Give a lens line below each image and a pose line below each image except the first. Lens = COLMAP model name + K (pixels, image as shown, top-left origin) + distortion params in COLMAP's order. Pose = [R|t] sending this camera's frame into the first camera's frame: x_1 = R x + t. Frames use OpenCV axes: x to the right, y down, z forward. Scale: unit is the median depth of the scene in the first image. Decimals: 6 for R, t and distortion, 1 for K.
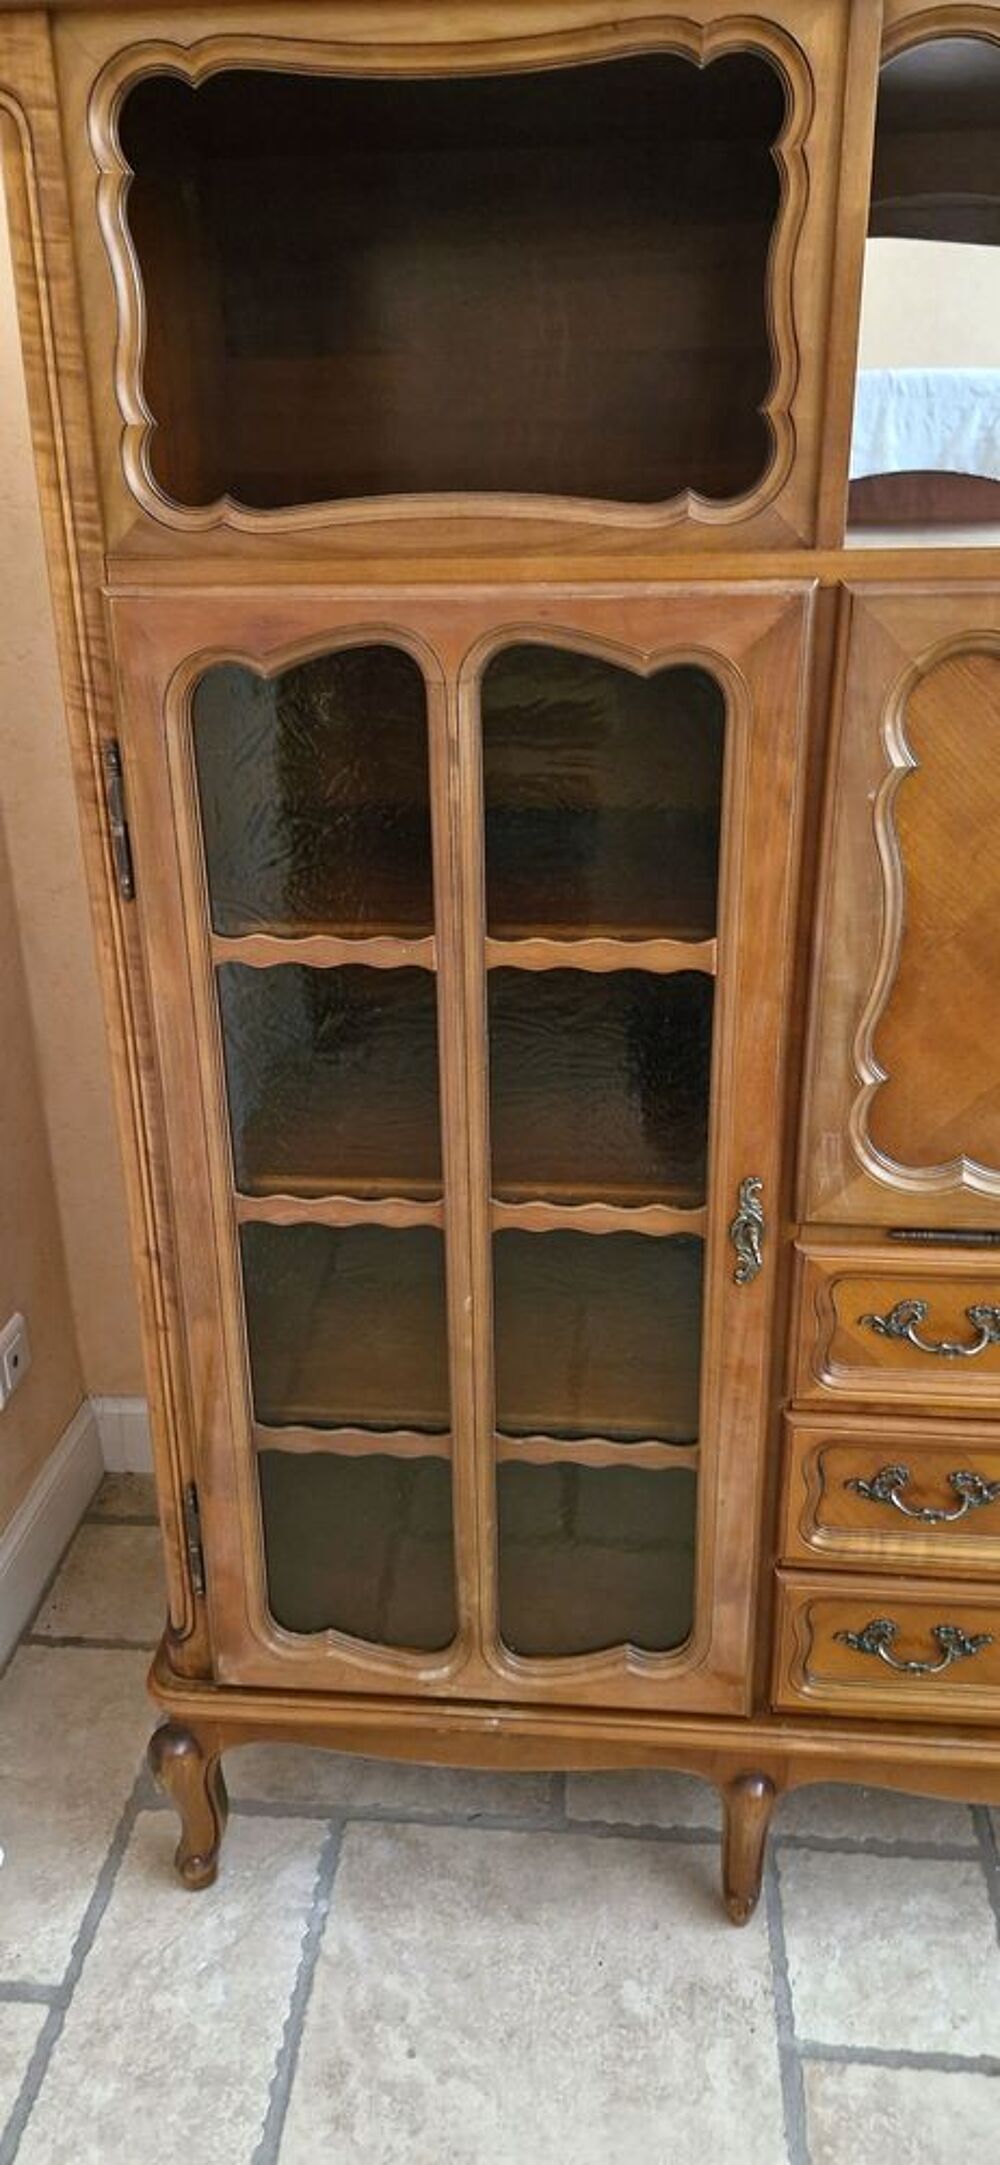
lens RADIAL K [[1492.8, 0, 486.4], [0, 1492.8, 1069.2], [0, 0, 1]] dist [0.081809, -0.085084]
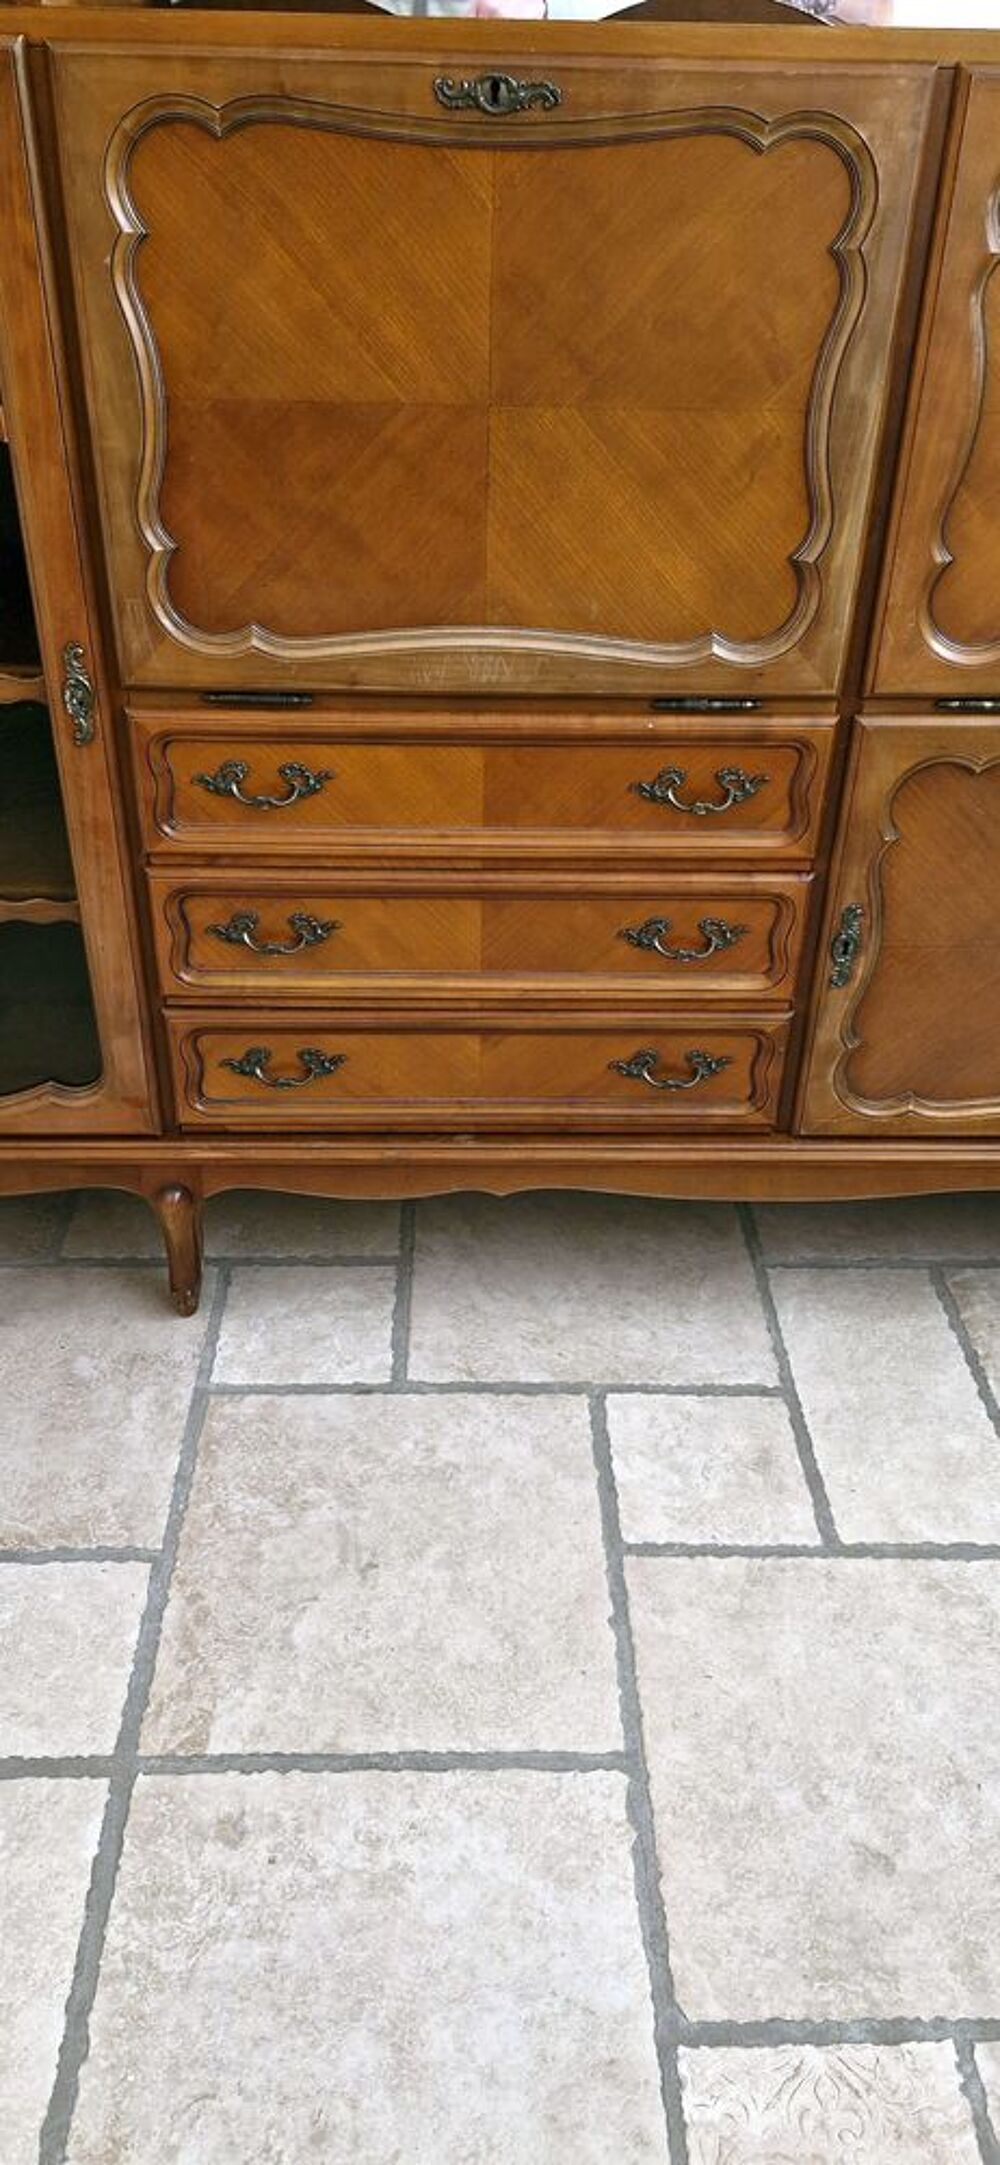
lens RADIAL K [[1492.8, 0, 481.0], [0, 1492.8, 1061.9], [0, 0, 1]] dist [0.081809, -0.085084]
pose [[0.993434, -0.032581, 0.109673, 0.315301], [0.011325, 0.981890, 0.189115, 0.154642], [-0.113849, -0.186631, 0.975811, -0.193327]]
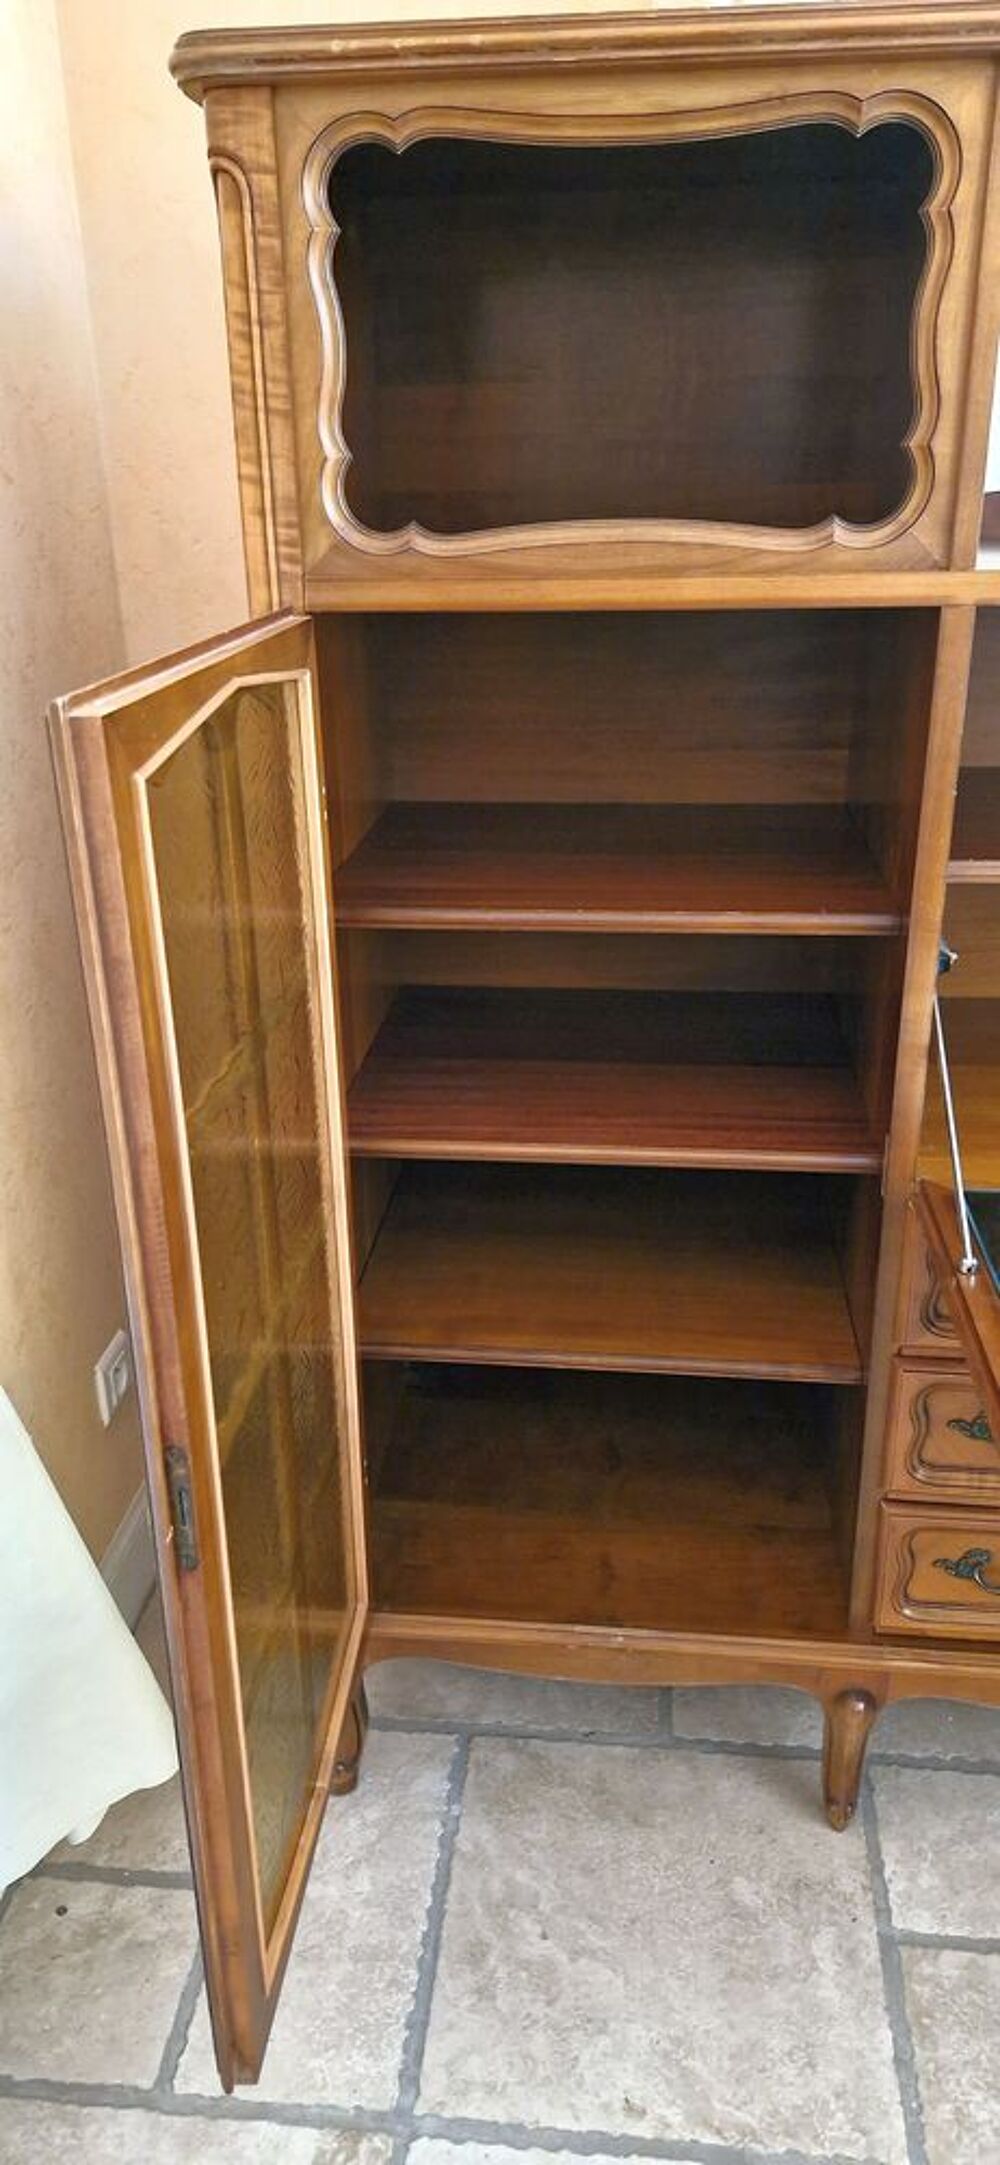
lens RADIAL K [[1492.8, 0, 506.1], [0, 1492.8, 1098.7], [0, 0, 1]] dist [0.081809, -0.085084]
pose [[0.999917, 0.005676, -0.011559, -0.071429], [-0.005407, 0.999715, 0.023237, 0.014237], [0.011687, -0.023173, 0.999663, -0.093551]]
